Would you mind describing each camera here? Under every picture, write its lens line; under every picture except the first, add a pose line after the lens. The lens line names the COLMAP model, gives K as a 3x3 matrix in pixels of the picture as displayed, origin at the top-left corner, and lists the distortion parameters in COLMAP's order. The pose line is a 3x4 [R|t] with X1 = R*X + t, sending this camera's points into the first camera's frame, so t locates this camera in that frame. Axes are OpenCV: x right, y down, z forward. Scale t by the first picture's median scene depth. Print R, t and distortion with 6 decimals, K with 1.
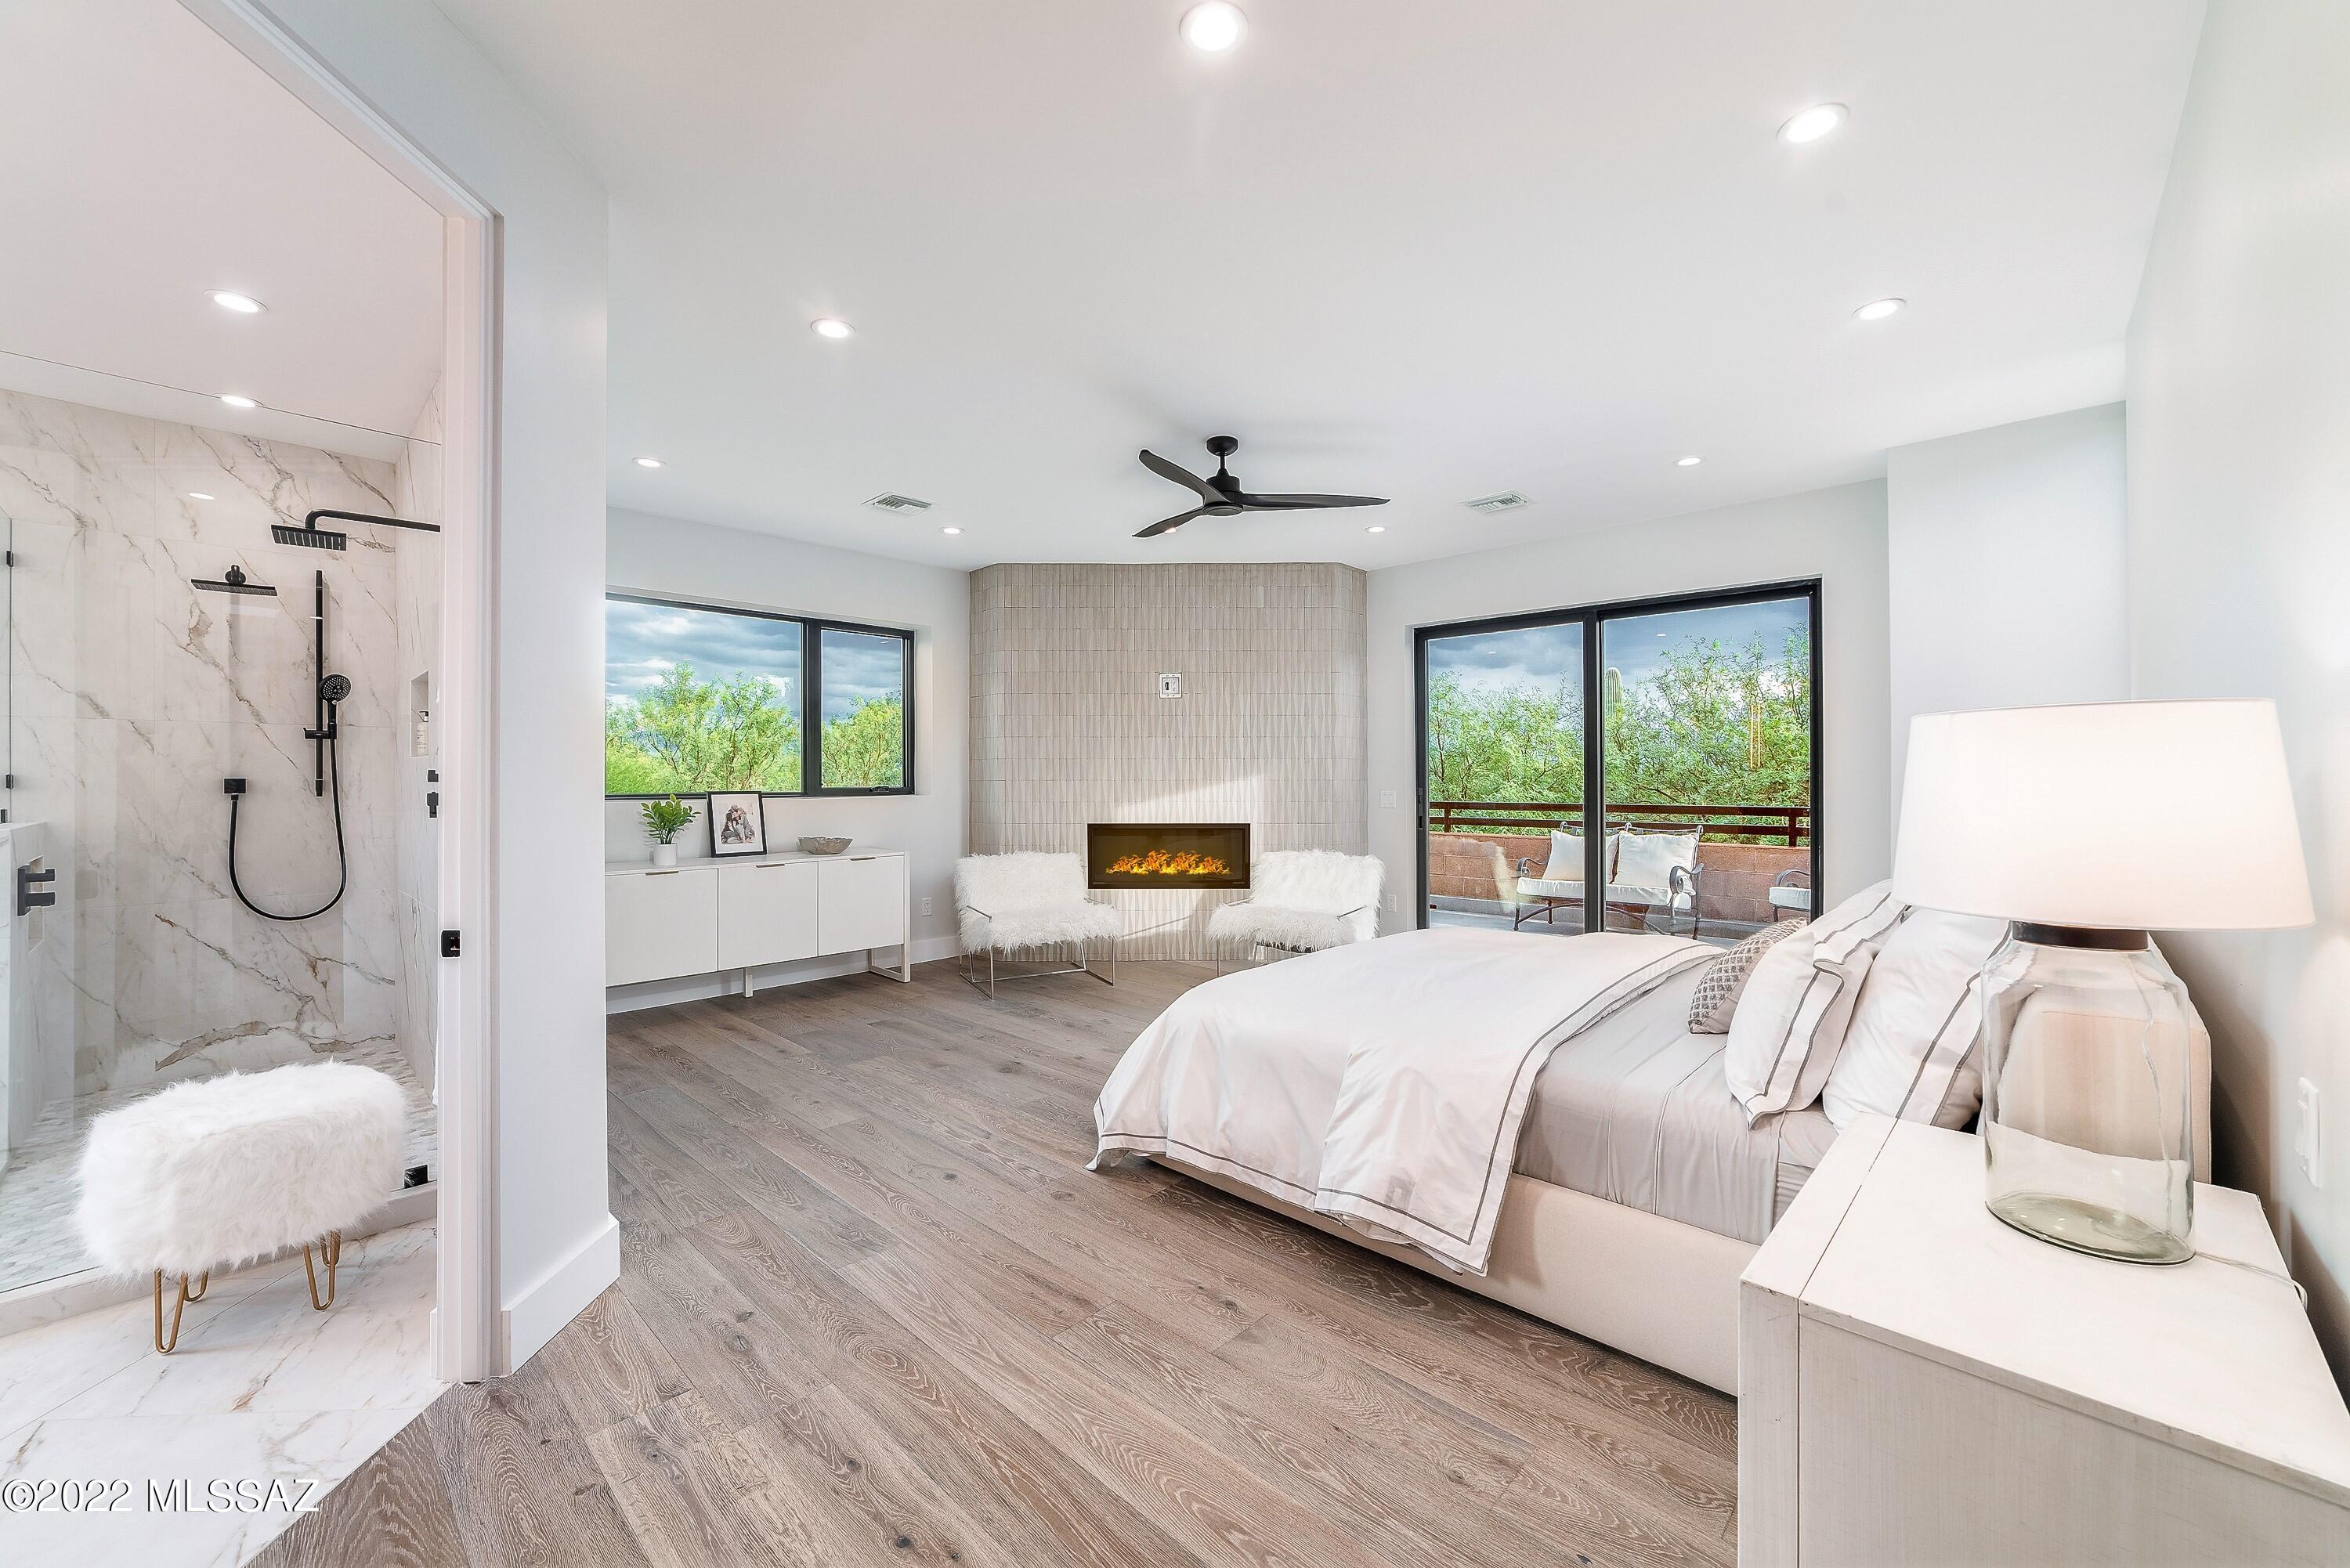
lens RADIAL K [[908.5, 0, 1170.8], [0, 908.5, 778.7], [0, 0, 1]] dist [-0.022126, 0.007942]
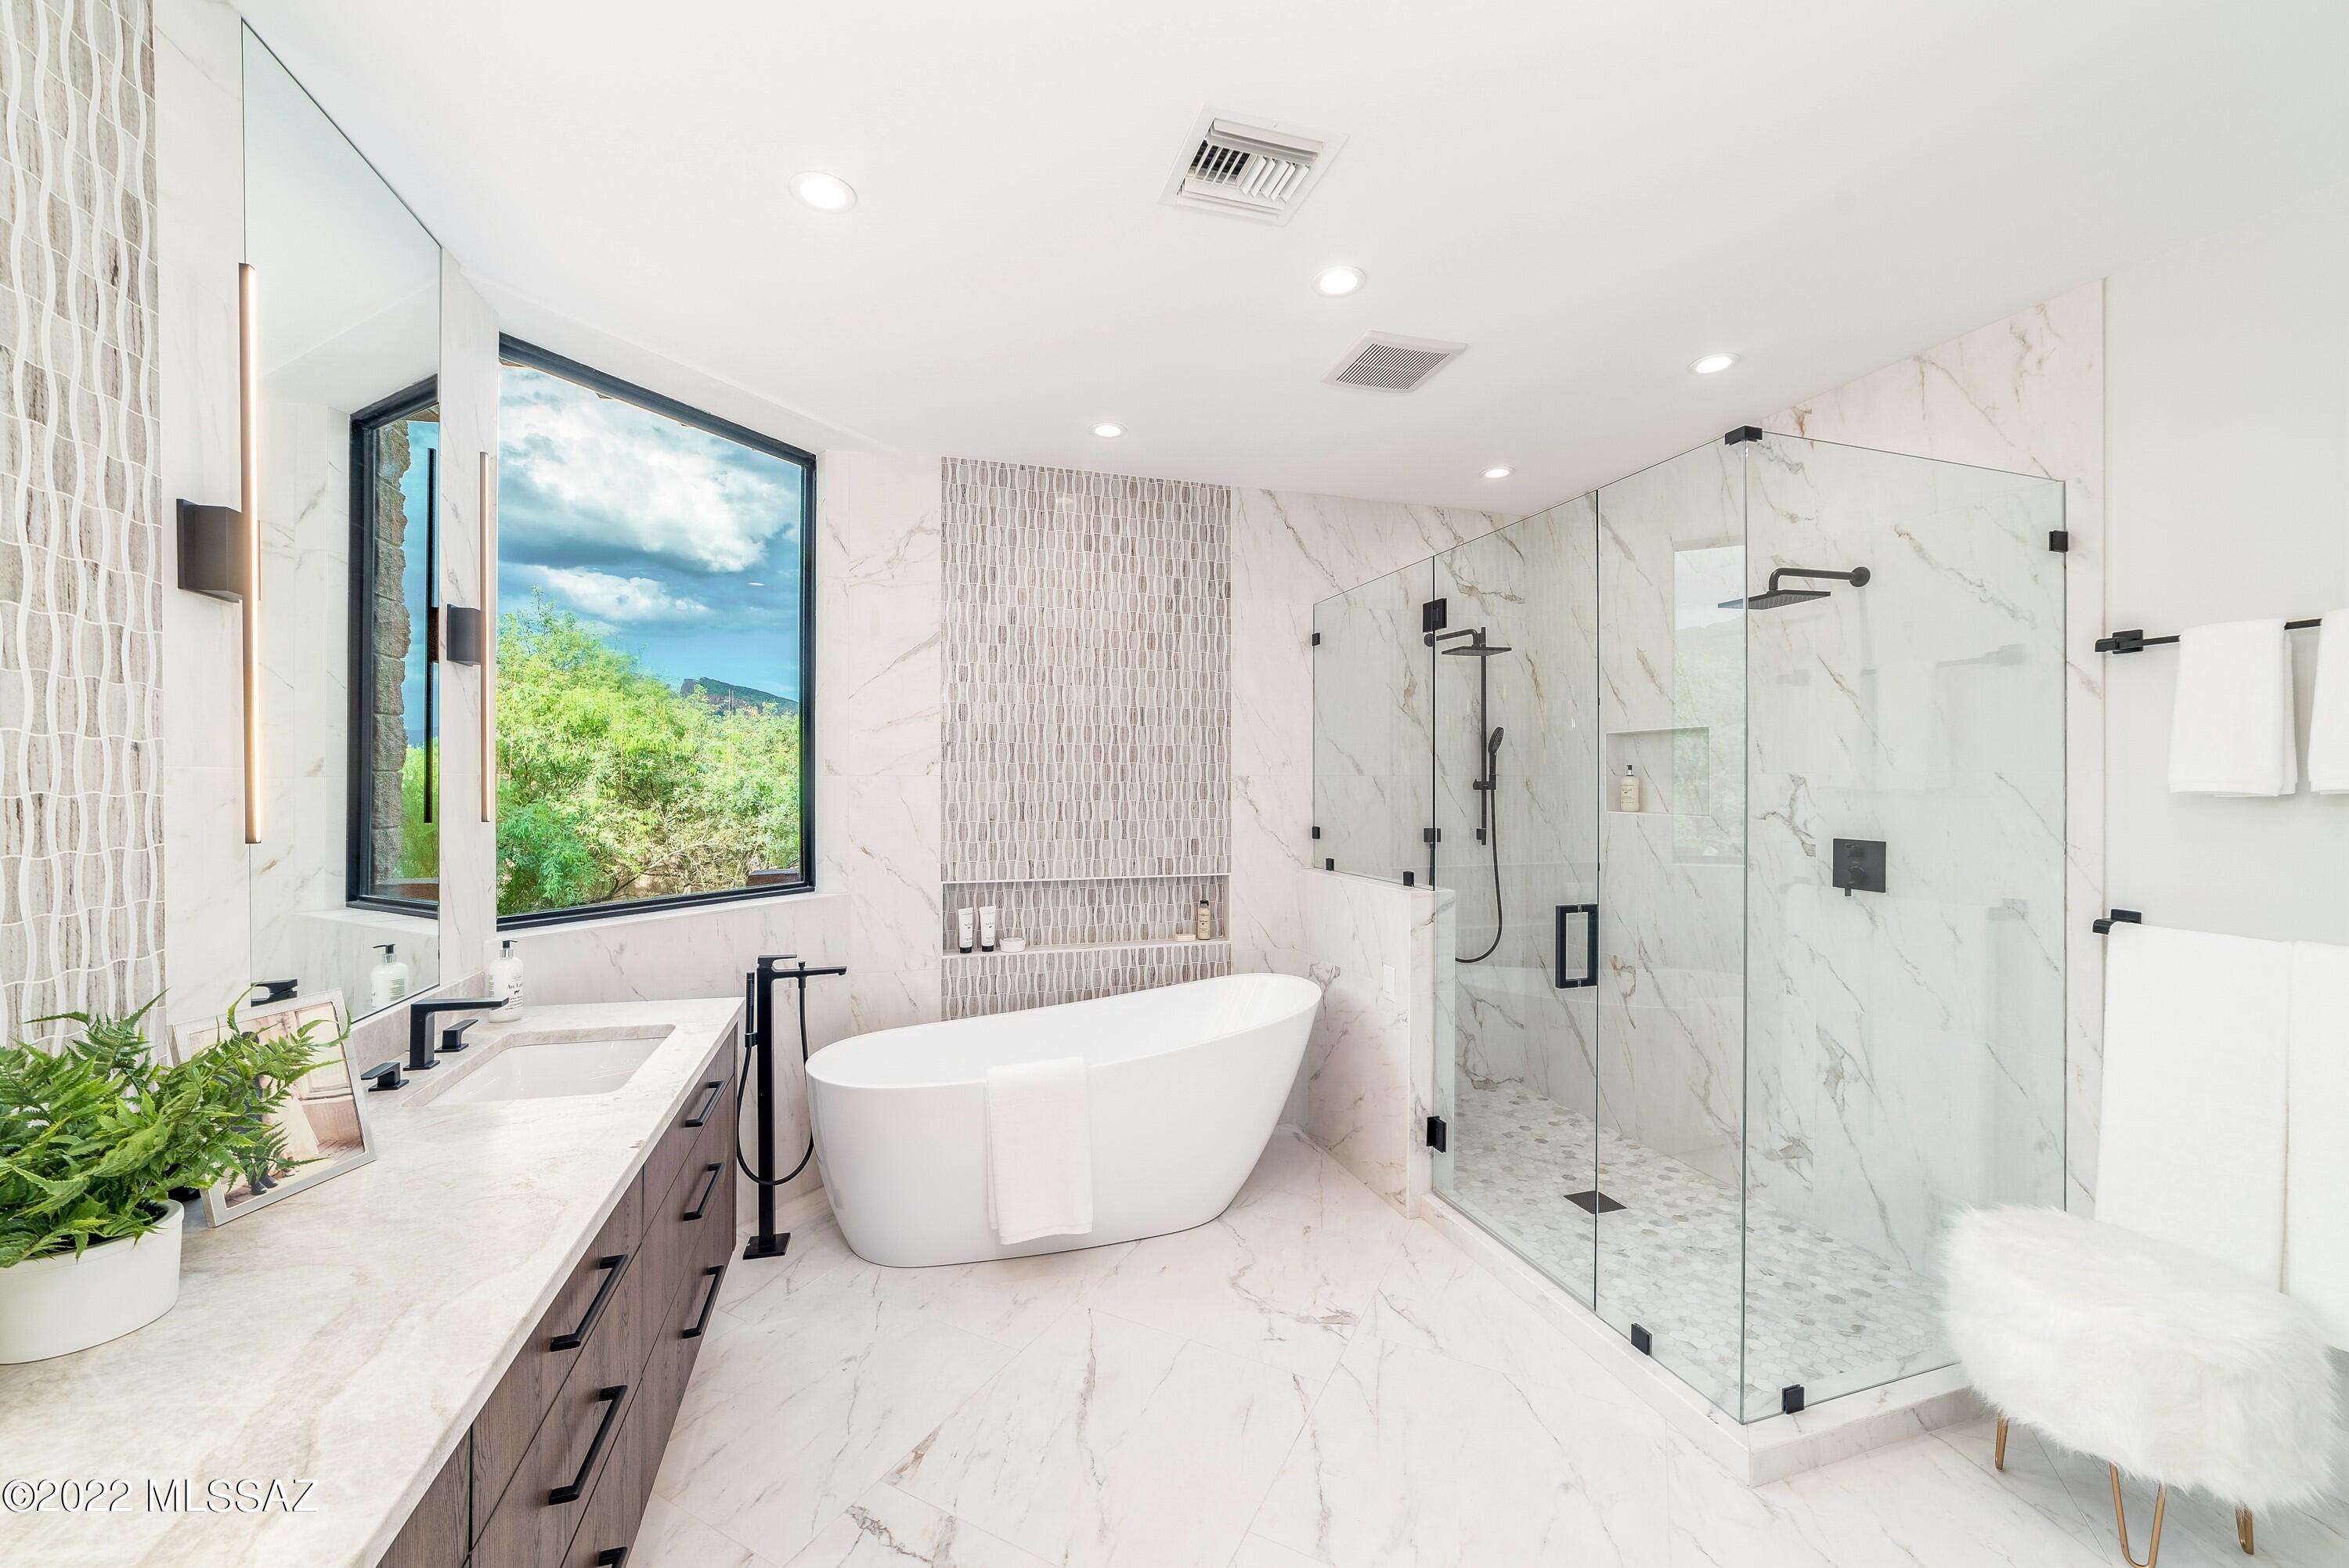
lens RADIAL K [[913.6, 0, 1173.5], [0, 913.6, 781.1], [0, 0, 1]] dist [-0.029048, 0.009476]
pose [[0.885917, 0.002957, -0.463834, -0.795528], [-0.003811, 0.999992, -0.000904, -0.052986], [0.463828, 0.002568, 0.885922, -0.106779]]
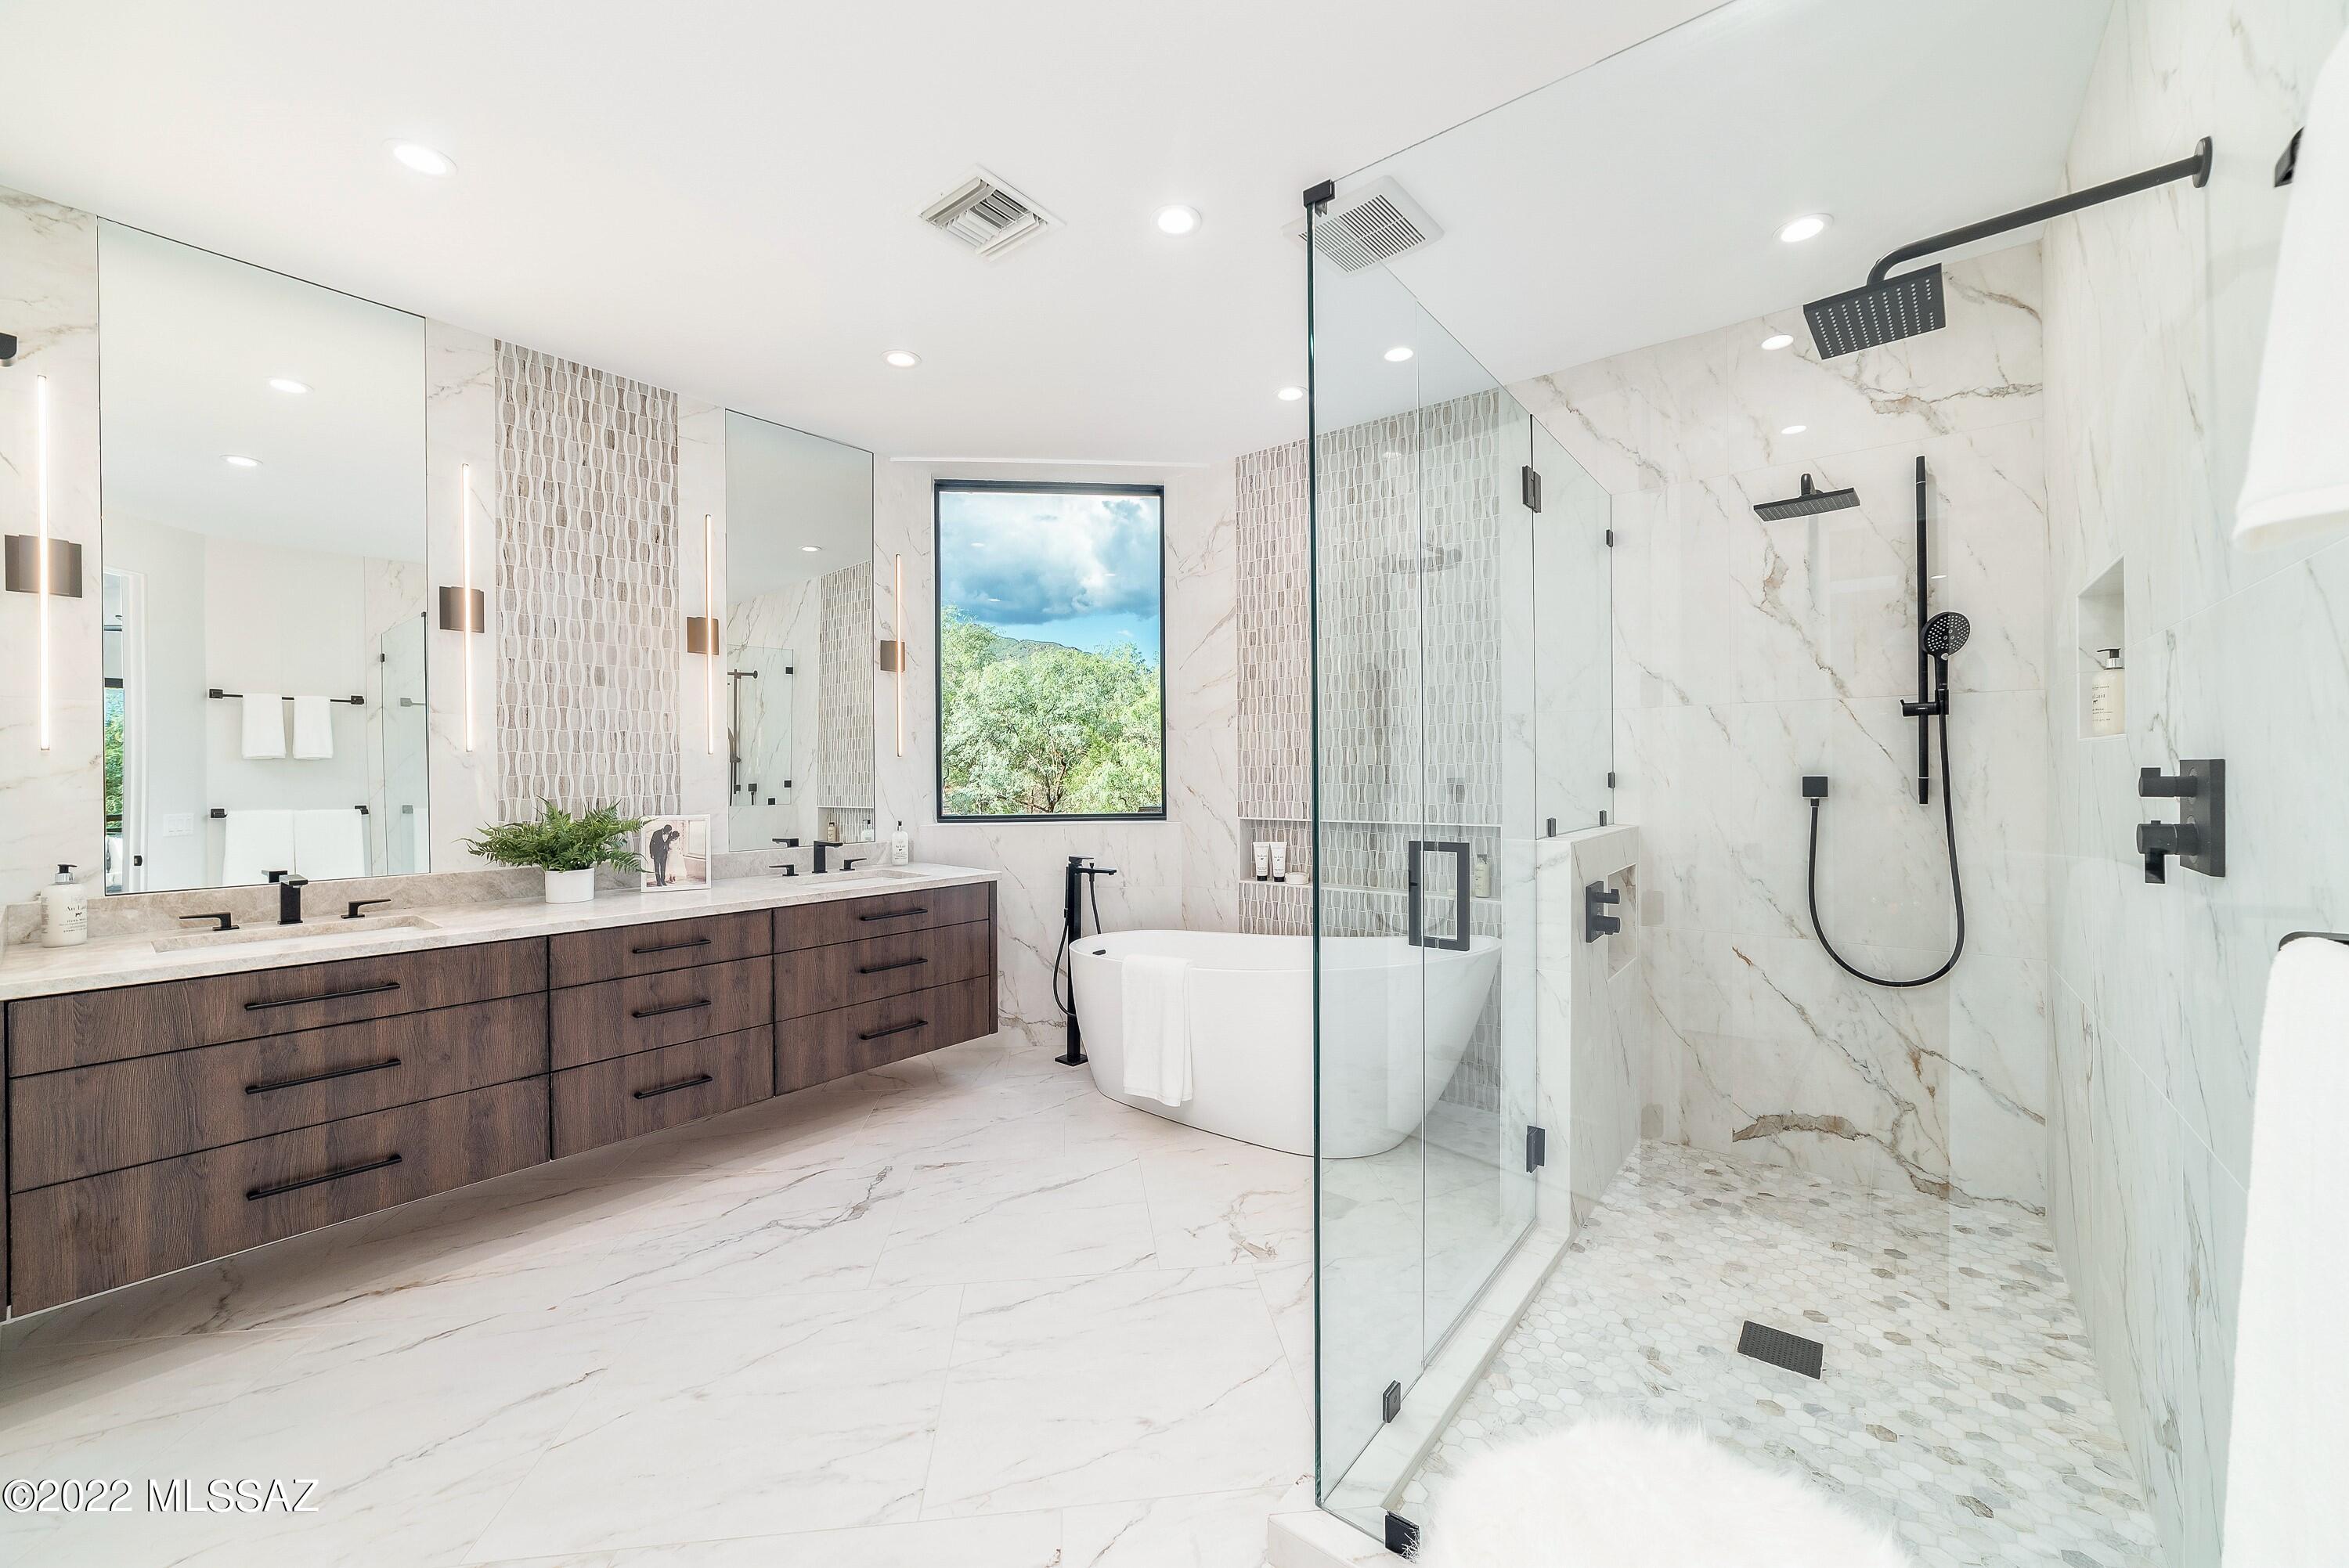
lens RADIAL K [[915.4, 0, 1172.6], [0, 915.4, 772.4], [0, 0, 1]] dist [-0.024492, 0.009599]
pose [[0.109707, 0.000226, -0.993964, -0.362840], [0.006266, 0.999980, 0.000919, -0.007032], [0.993944, -0.006329, 0.109703, 0.391943]]
